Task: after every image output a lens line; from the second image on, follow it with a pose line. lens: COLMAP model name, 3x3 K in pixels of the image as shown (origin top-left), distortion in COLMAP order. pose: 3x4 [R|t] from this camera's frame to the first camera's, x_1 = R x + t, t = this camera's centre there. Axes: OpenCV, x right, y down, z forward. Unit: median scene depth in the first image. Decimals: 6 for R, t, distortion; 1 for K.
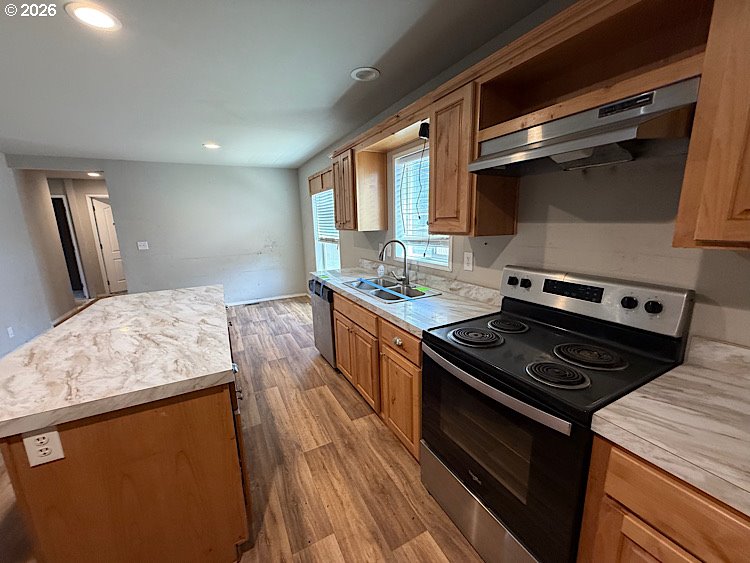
lens RADIAL K [[298.7, 0, 373.6], [0, 298.7, 282.4], [0, 0, 1]] dist [-0.001381, 0.000426]
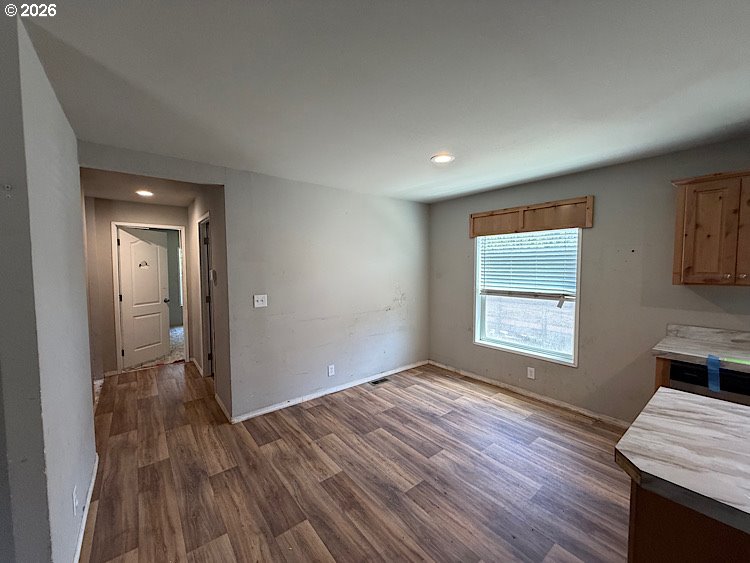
lens RADIAL K [[298.7, 0, 372.5], [0, 298.7, 282.3], [0, 0, 1]] dist [-0.001381, 0.000426]
pose [[0.981770, 0.012921, 0.189632, -1.783693], [0.015881, 0.988622, -0.149581, -0.170801], [-0.189407, 0.149866, 0.970394, 0.889920]]
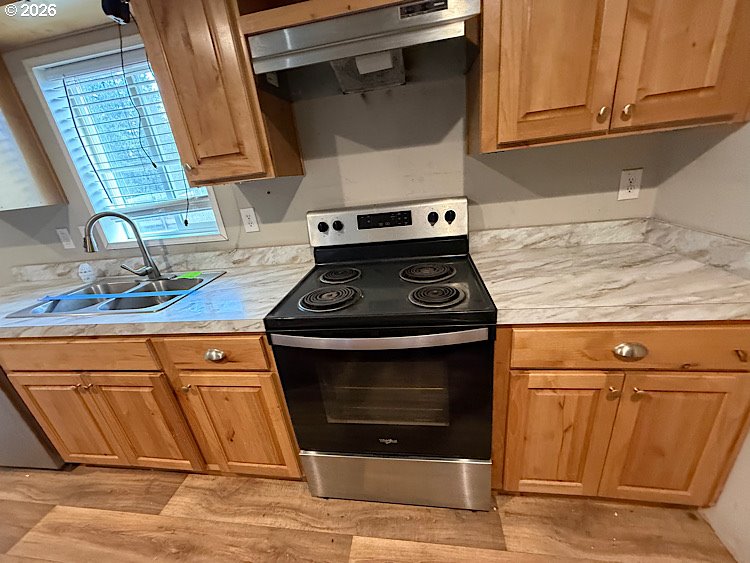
lens RADIAL K [[298.7, 0, 374.7], [0, 298.7, 281.4], [0, 0, 1]] dist [-0.001381, 0.000426]
pose [[0.587223, -0.325693, 0.741009, -0.140861], [0.257746, 0.943061, 0.210245, 0.000339], [-0.767292, 0.067531, 0.637733, 0.308006]]
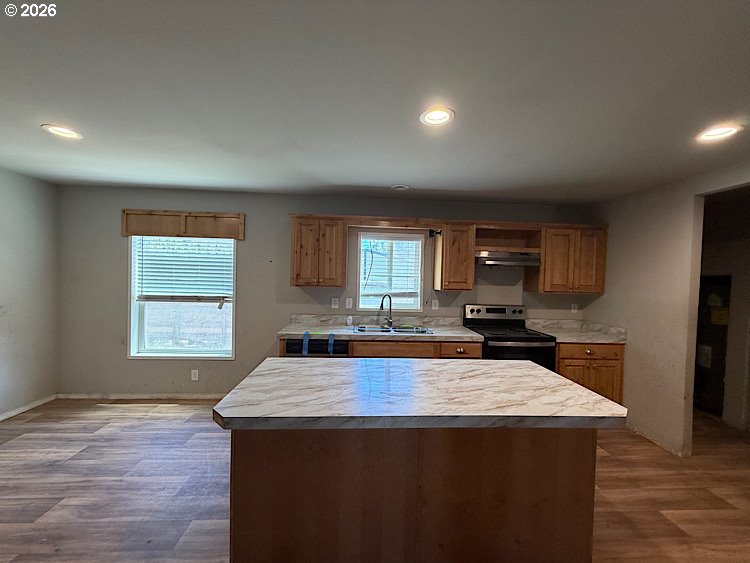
lens RADIAL K [[298.7, 0, 373.6], [0, 298.7, 281.9], [0, 0, 1]] dist [-0.001381, 0.000426]
pose [[0.408542, 0.019761, 0.912525, -1.734436], [0.148208, 0.985061, -0.087685, -0.121703], [-0.900626, 0.171067, 0.399510, 0.692953]]
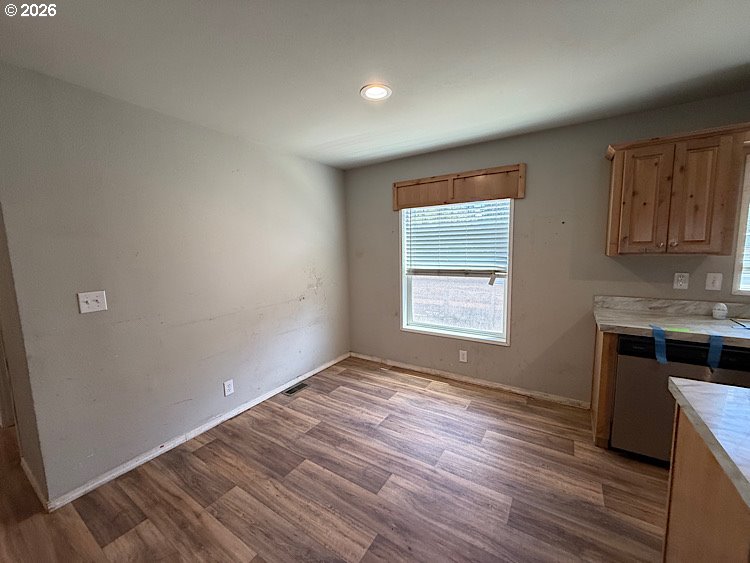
lens RADIAL K [[298.7, 0, 372.5], [0, 298.7, 281.7], [0, 0, 1]] dist [-0.001381, 0.000426]
pose [[0.869938, -0.047830, 0.490837, -1.747399], [0.098333, 0.992123, -0.077603, -0.225315], [-0.483259, 0.115775, 0.867789, 1.309429]]
